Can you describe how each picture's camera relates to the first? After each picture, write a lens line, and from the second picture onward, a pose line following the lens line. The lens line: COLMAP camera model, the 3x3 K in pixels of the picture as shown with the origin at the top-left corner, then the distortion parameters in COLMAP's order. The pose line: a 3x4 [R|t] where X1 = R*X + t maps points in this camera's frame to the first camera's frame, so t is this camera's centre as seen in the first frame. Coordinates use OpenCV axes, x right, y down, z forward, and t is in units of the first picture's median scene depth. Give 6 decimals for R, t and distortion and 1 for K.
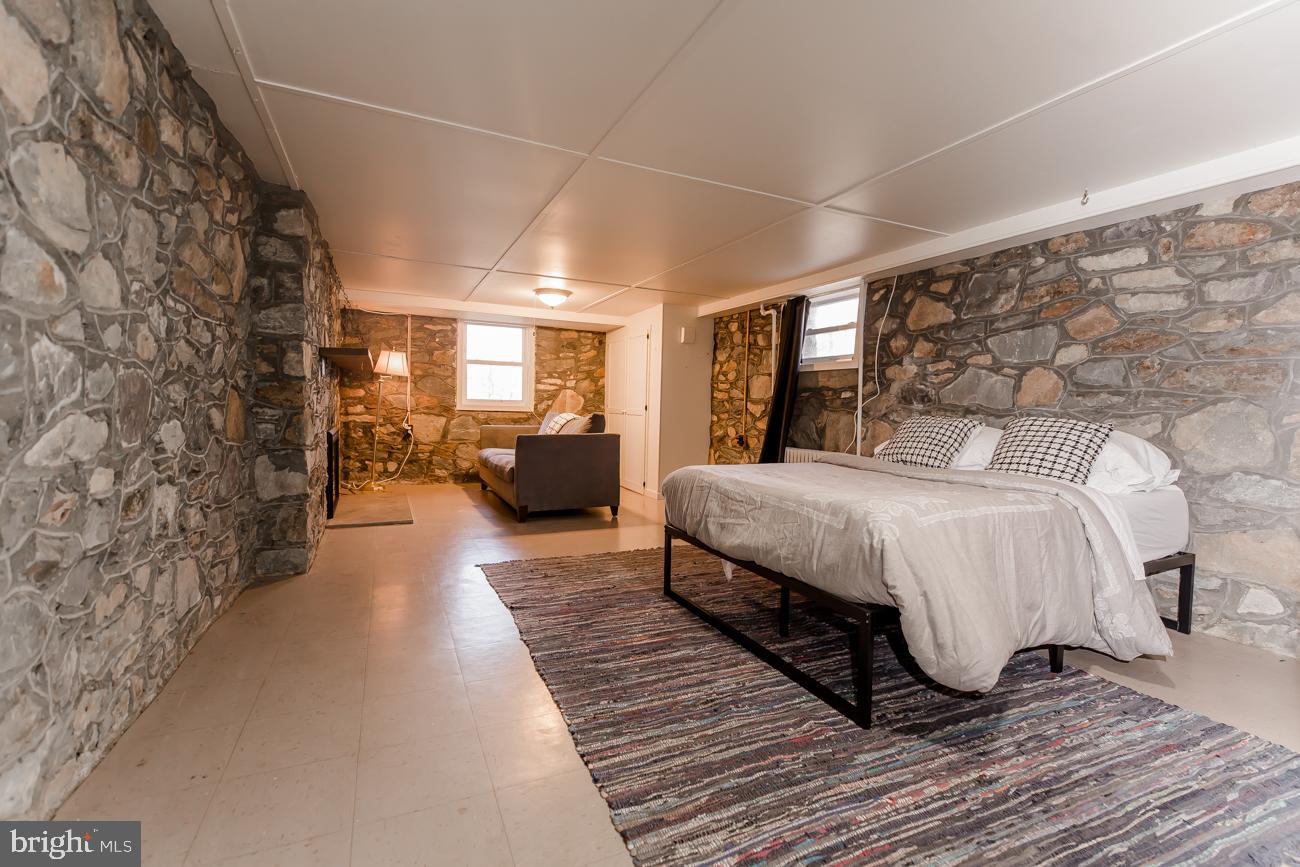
lens RADIAL K [[569.4, 0, 650.0], [0, 569.4, 433.5], [0, 0, 1]] dist [0.001399, -0.000061]
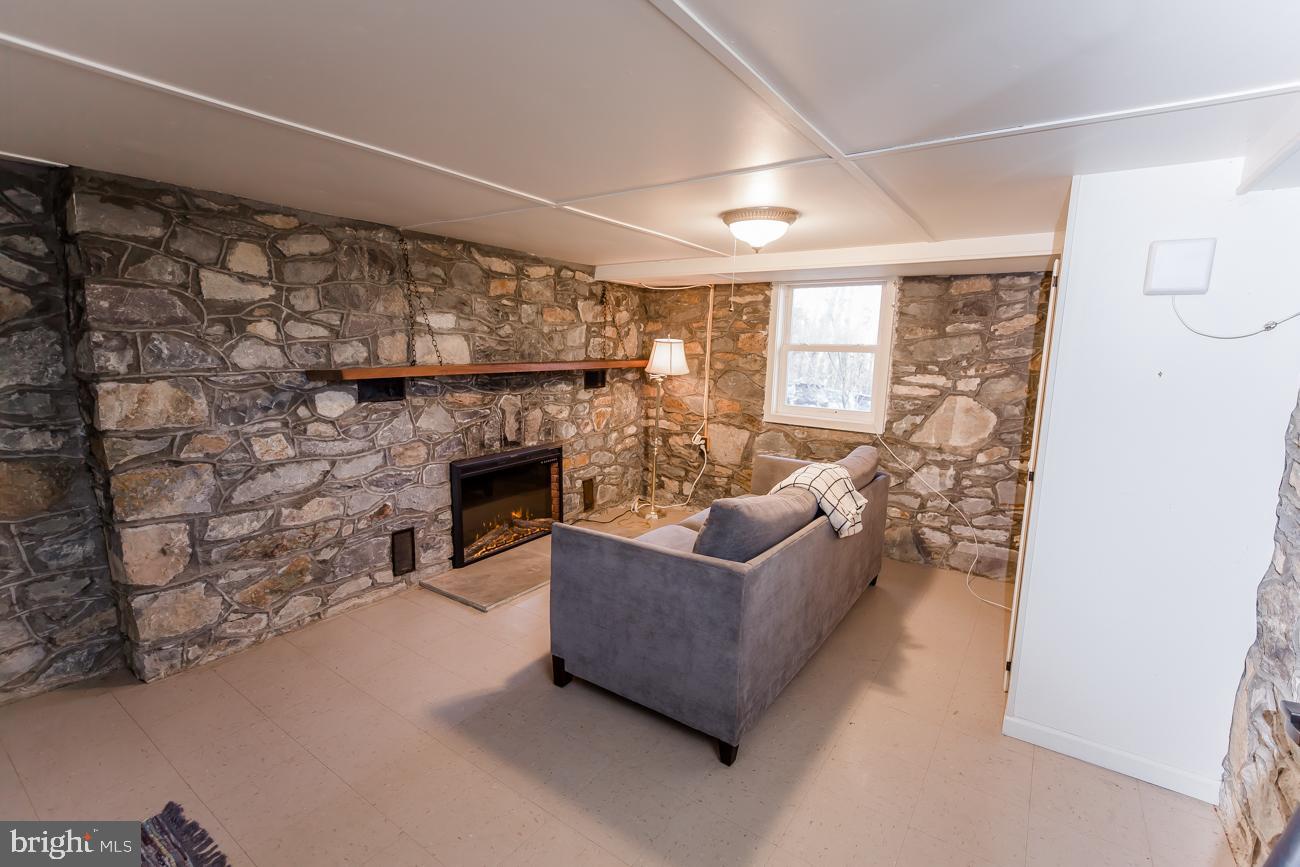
lens RADIAL K [[569.4, 0, 650.0], [0, 569.4, 433.5], [0, 0, 1]] dist [0.001399, -0.000061]
pose [[0.514201, 0.113583, -0.850116, 0.161912], [-0.049210, 0.993466, 0.102971, -0.090137], [0.856257, -0.011113, 0.516431, 0.543556]]
